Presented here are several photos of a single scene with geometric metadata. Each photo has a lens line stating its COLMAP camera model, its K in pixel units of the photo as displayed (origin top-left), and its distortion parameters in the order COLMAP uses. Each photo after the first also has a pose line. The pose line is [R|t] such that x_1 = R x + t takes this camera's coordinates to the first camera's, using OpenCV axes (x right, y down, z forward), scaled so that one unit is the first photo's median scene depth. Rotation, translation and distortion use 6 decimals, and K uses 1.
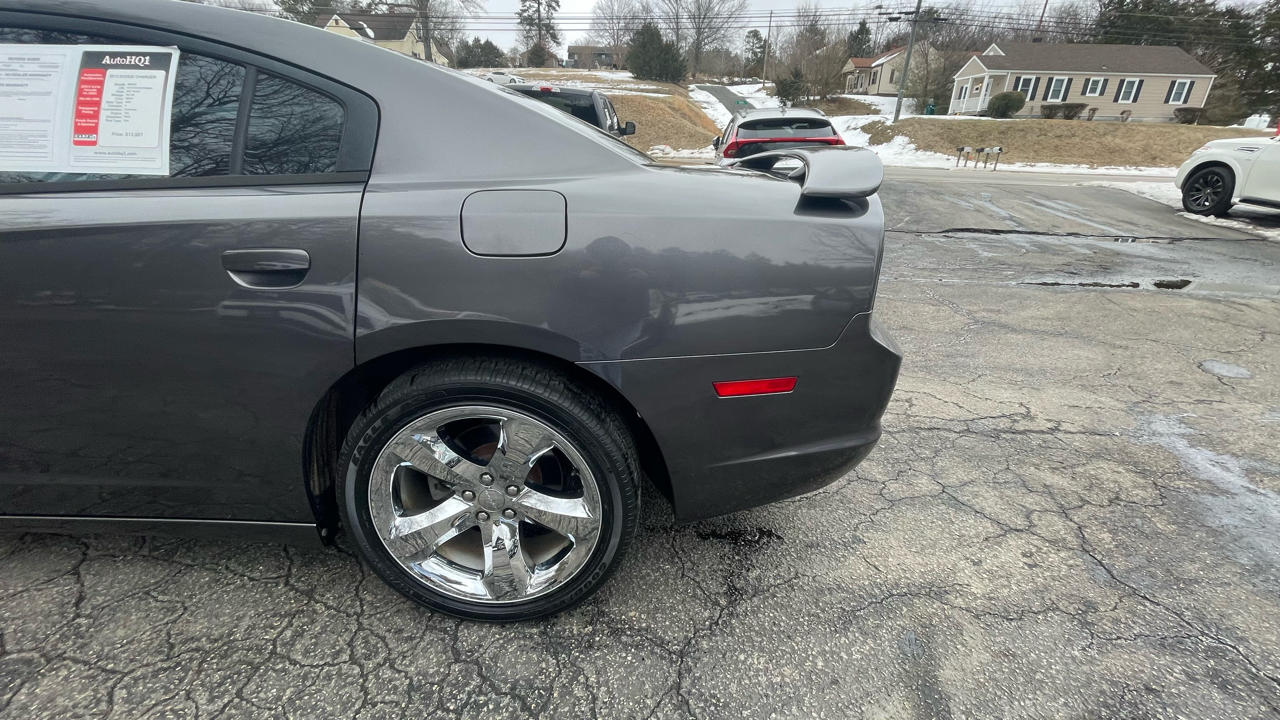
lens RADIAL K [[525.0, 0, 638.1], [0, 525.0, 361.7], [0, 0, 1]] dist [-0.001691, -0.000845]
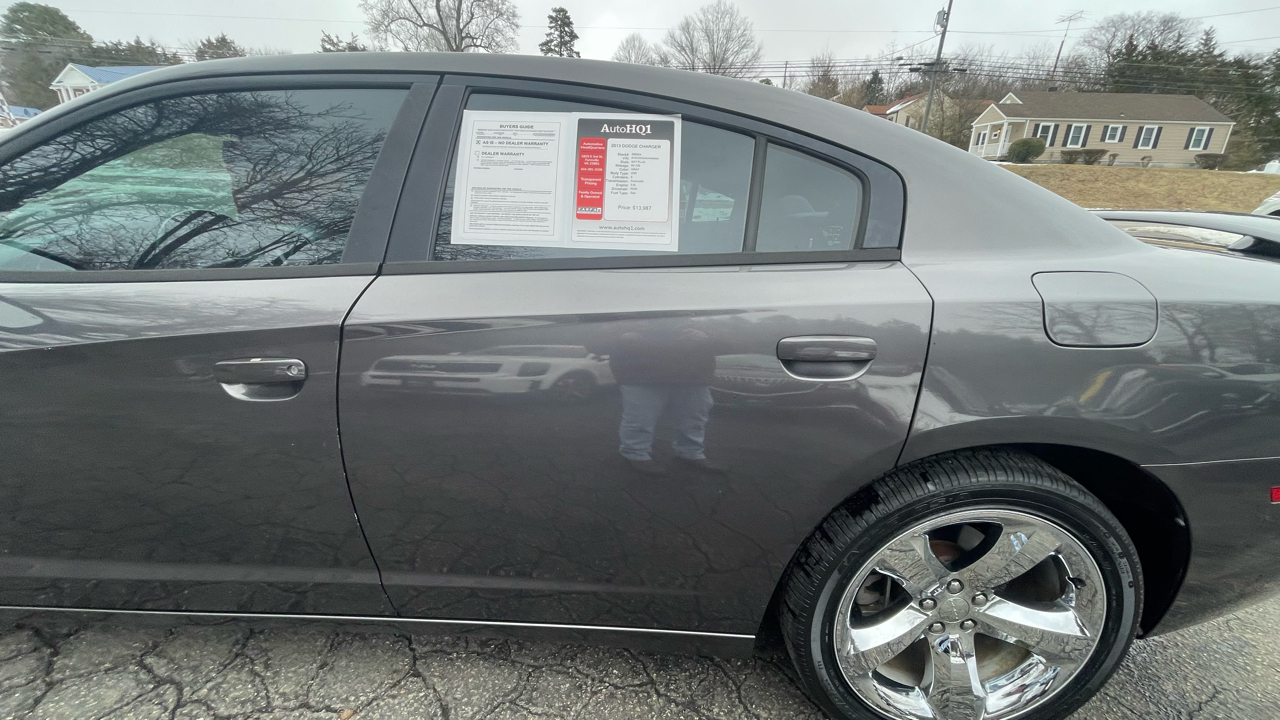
lens RADIAL K [[527.4, 0, 648.9], [0, 527.4, 360.9], [0, 0, 1]] dist [-0.001576, -0.000703]
pose [[0.999827, 0.009534, -0.015951, -0.919861], [-0.010678, 0.997254, -0.073284, -0.097522], [0.015208, 0.073442, 0.997184, 0.097663]]
